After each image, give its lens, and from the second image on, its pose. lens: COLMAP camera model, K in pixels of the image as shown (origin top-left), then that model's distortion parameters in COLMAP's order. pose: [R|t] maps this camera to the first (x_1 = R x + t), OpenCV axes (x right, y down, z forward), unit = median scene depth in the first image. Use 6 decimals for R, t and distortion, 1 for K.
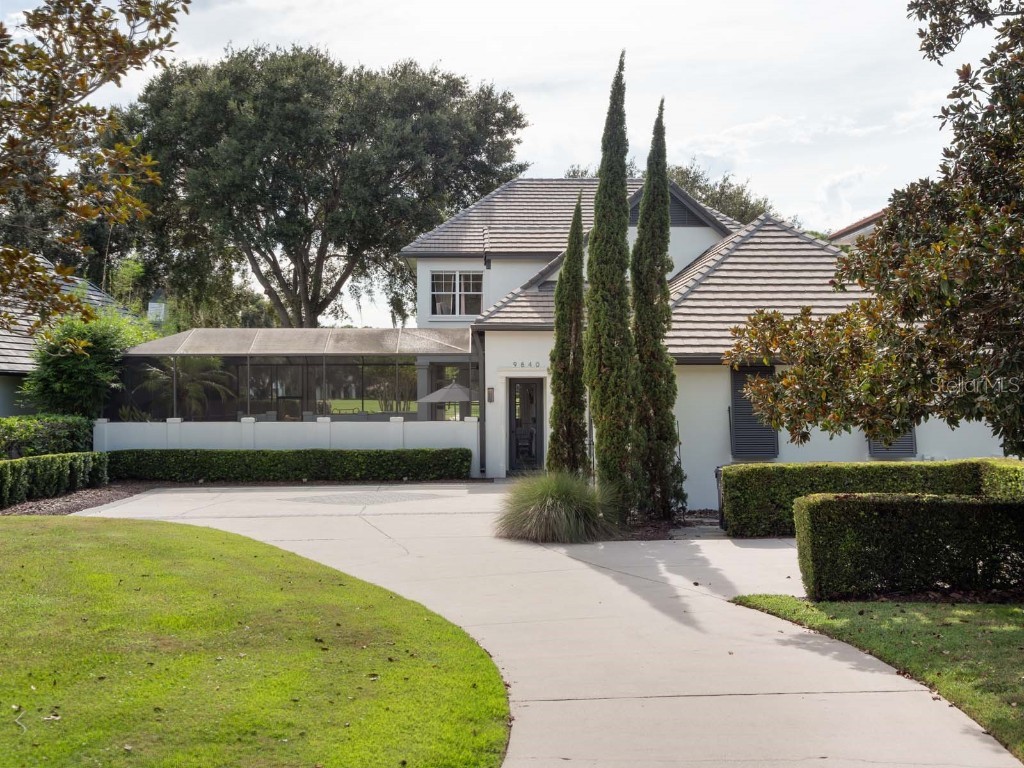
lens RADIAL K [[1358.7, 0, 512.0], [0, 1358.7, 384.0], [0, 0, 1]] dist [-0.001273, 0.041868]
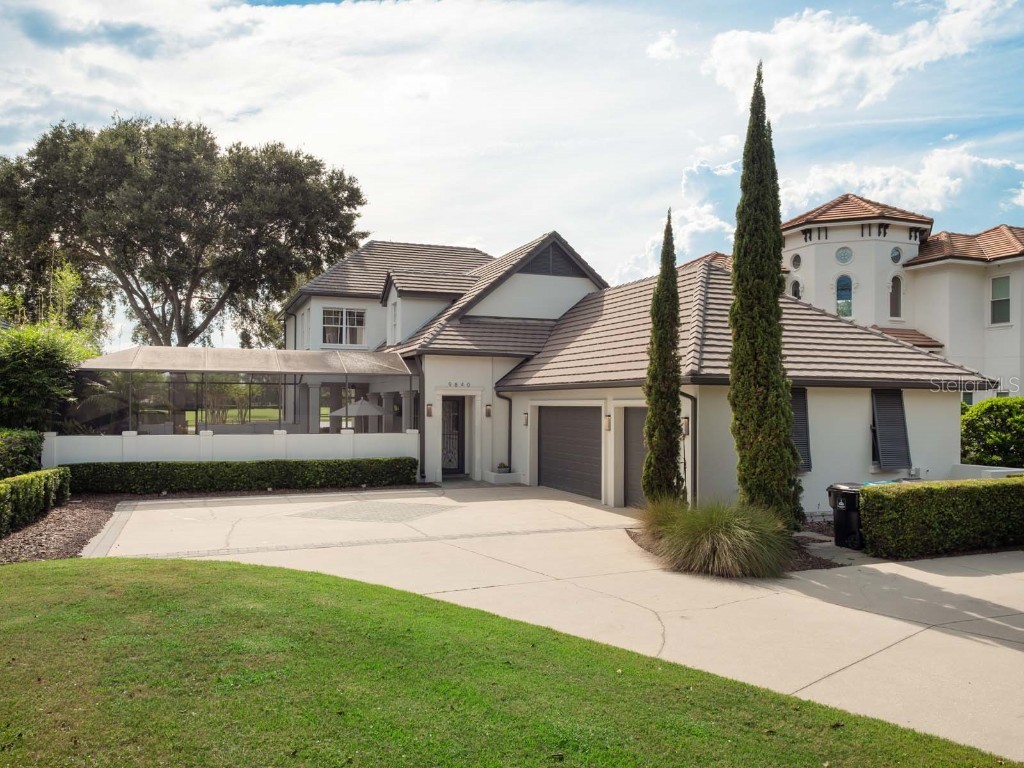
lens RADIAL K [[822.6, 0, 513.1], [0, 822.6, 411.1], [0, 0, 1]] dist [0.005390, -0.006615]
pose [[0.945341, 0.004905, 0.326047, -0.176657], [-0.008994, 0.999899, 0.011036, 0.000099], [-0.325960, -0.013365, 0.945289, 0.313210]]
